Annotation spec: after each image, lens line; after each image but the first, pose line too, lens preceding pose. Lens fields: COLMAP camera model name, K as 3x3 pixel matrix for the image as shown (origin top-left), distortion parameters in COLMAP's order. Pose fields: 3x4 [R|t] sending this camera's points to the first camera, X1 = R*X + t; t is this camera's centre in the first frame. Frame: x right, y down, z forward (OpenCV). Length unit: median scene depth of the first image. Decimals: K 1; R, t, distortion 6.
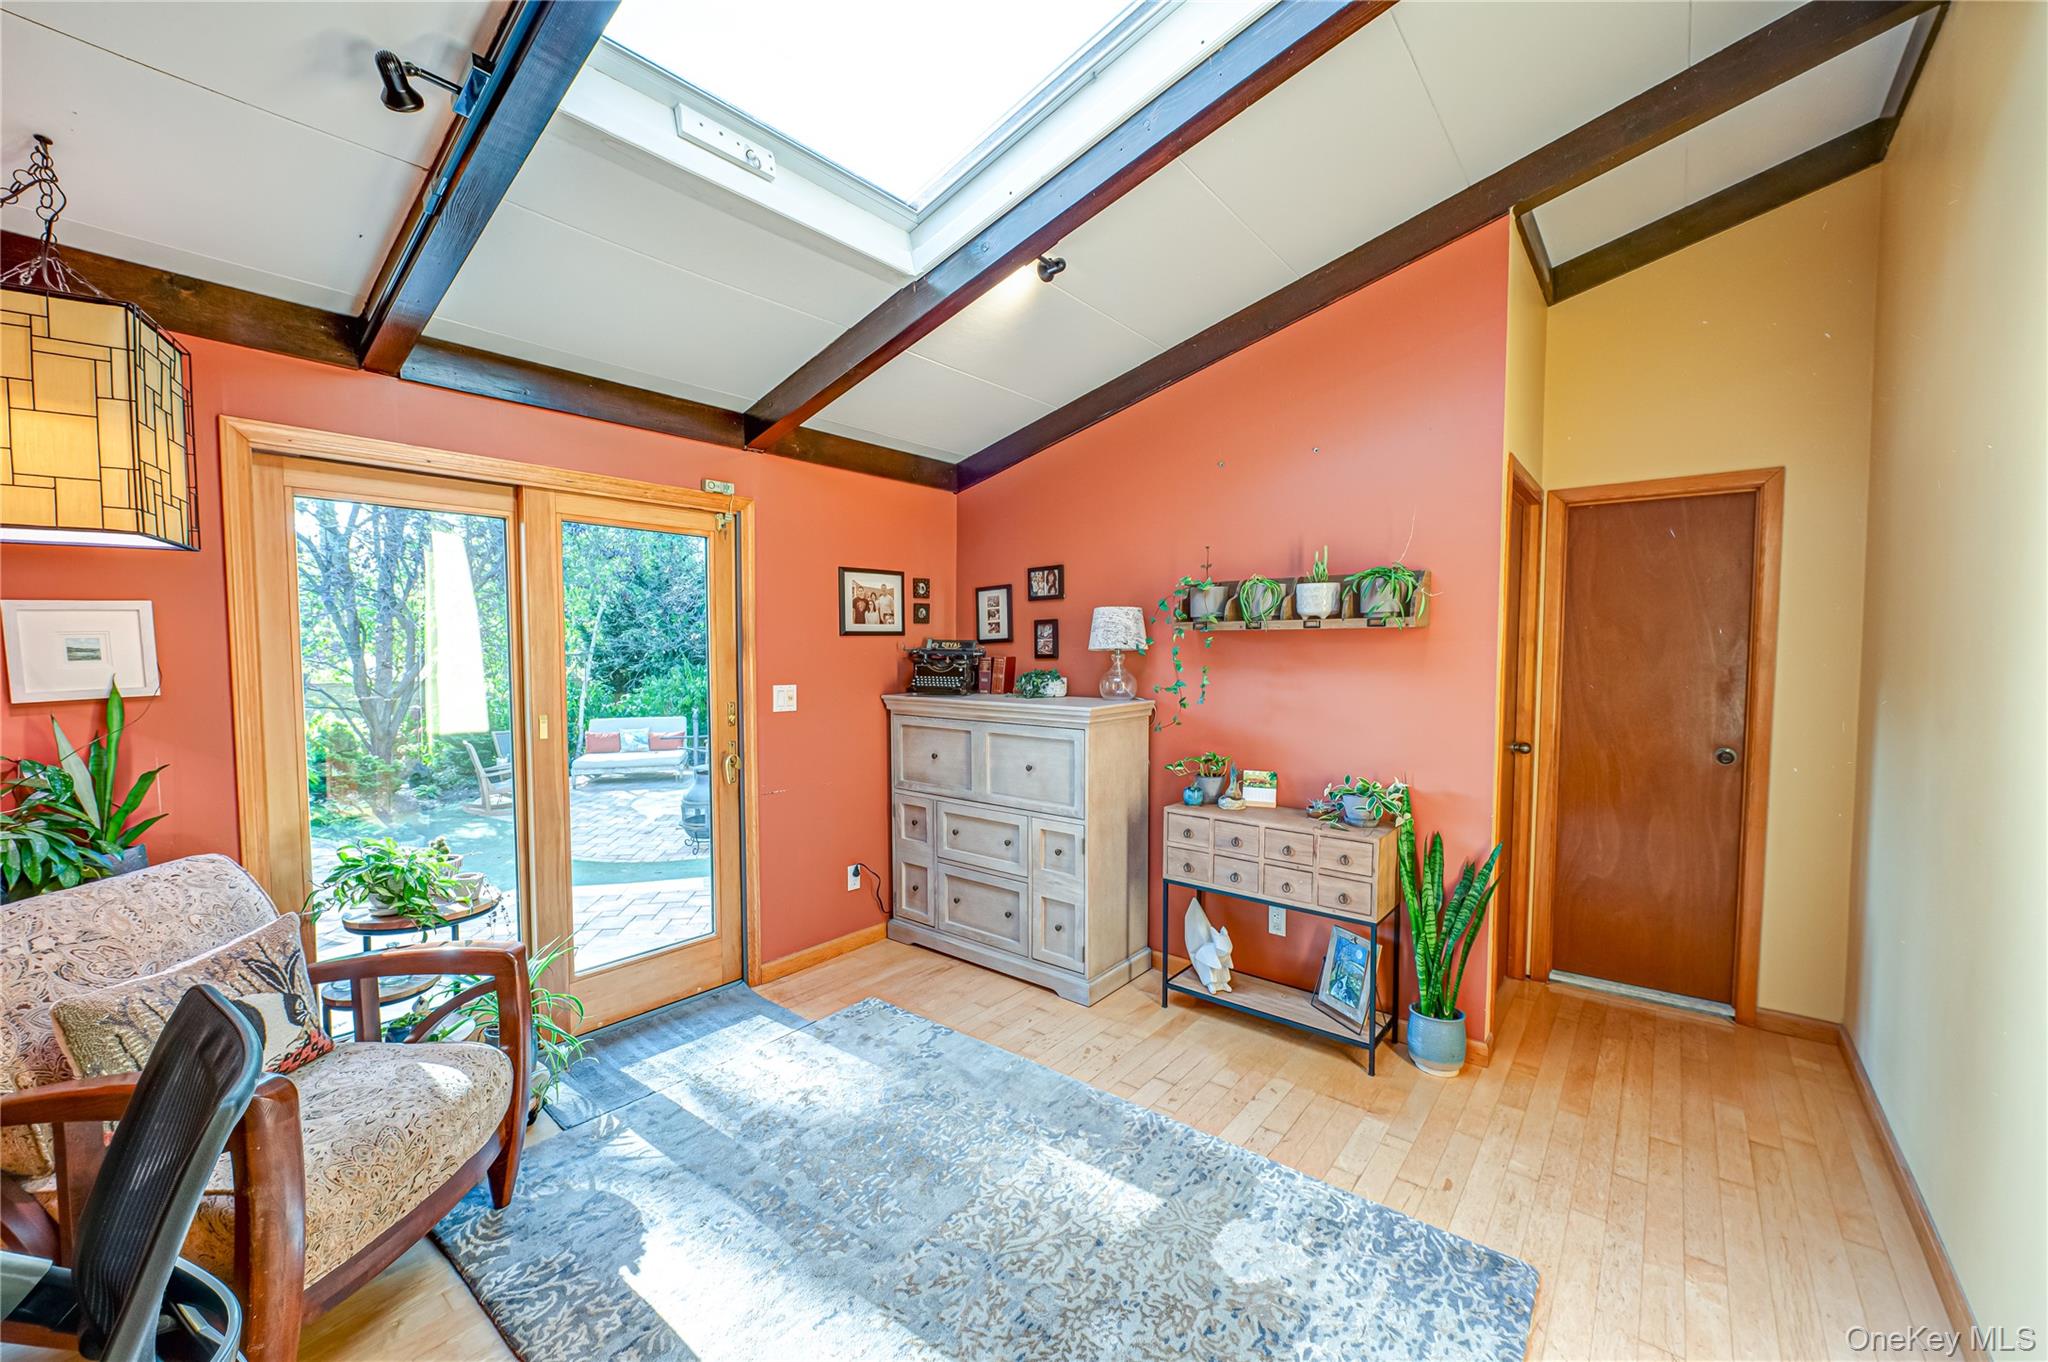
lens RADIAL K [[811.4, 0, 1032.2], [0, 811.4, 679.9], [0, 0, 1]] dist [-0.019778, -0.000353]
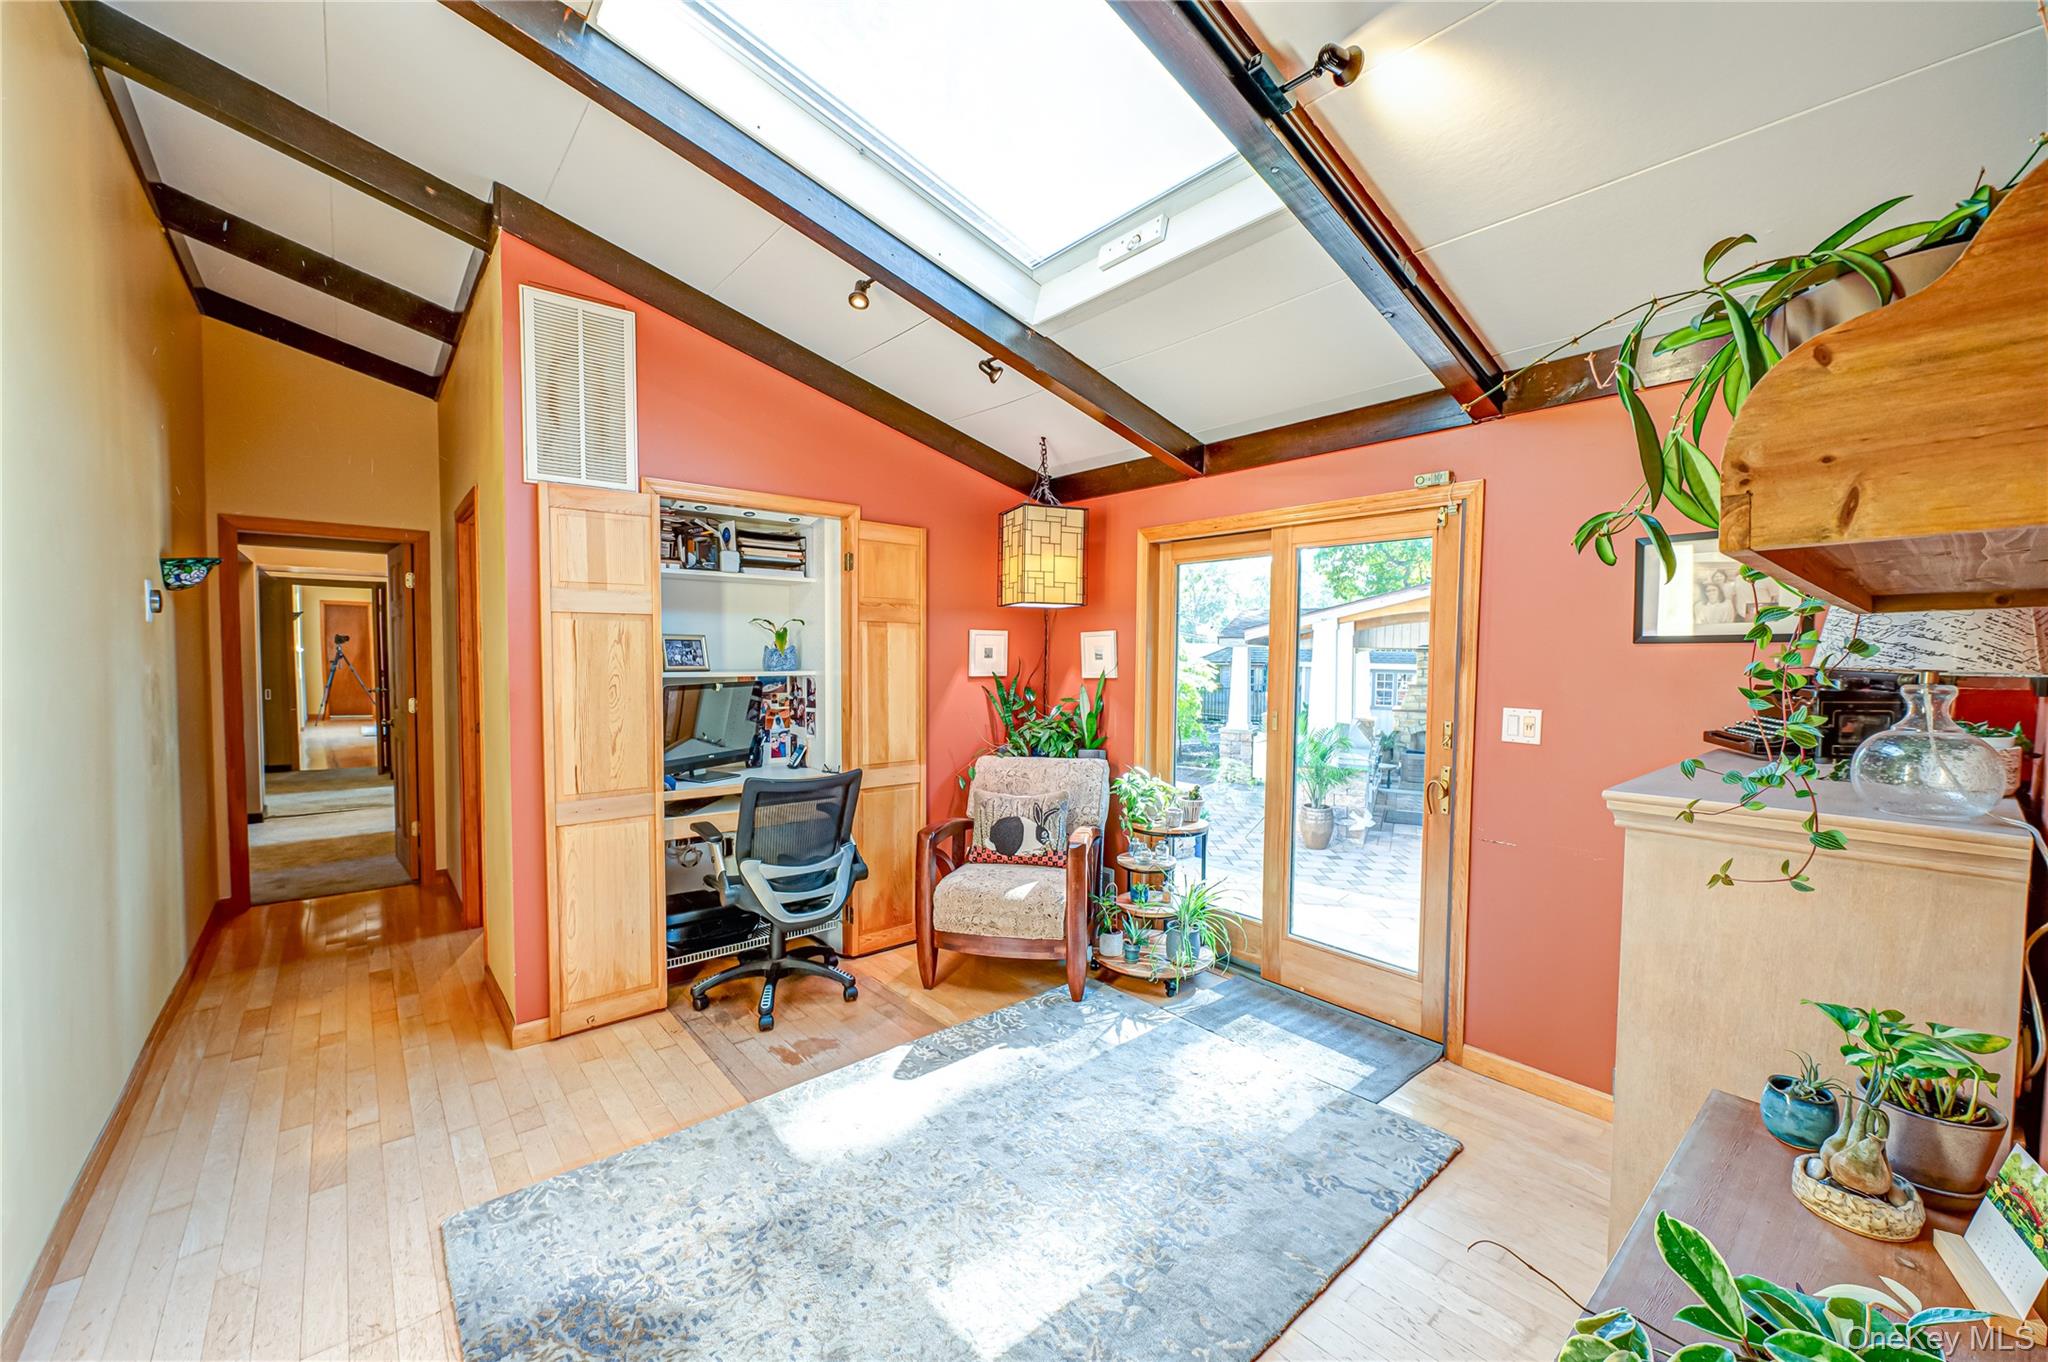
lens RADIAL K [[811.4, 0, 1032.2], [0, 811.4, 679.9], [0, 0, 1]] dist [-0.019778, -0.000353]
pose [[-0.205883, 0.032407, -0.978040, 0.715551], [-0.049517, 0.997826, 0.043486, -0.041529], [0.977323, 0.057382, -0.203831, 0.934544]]
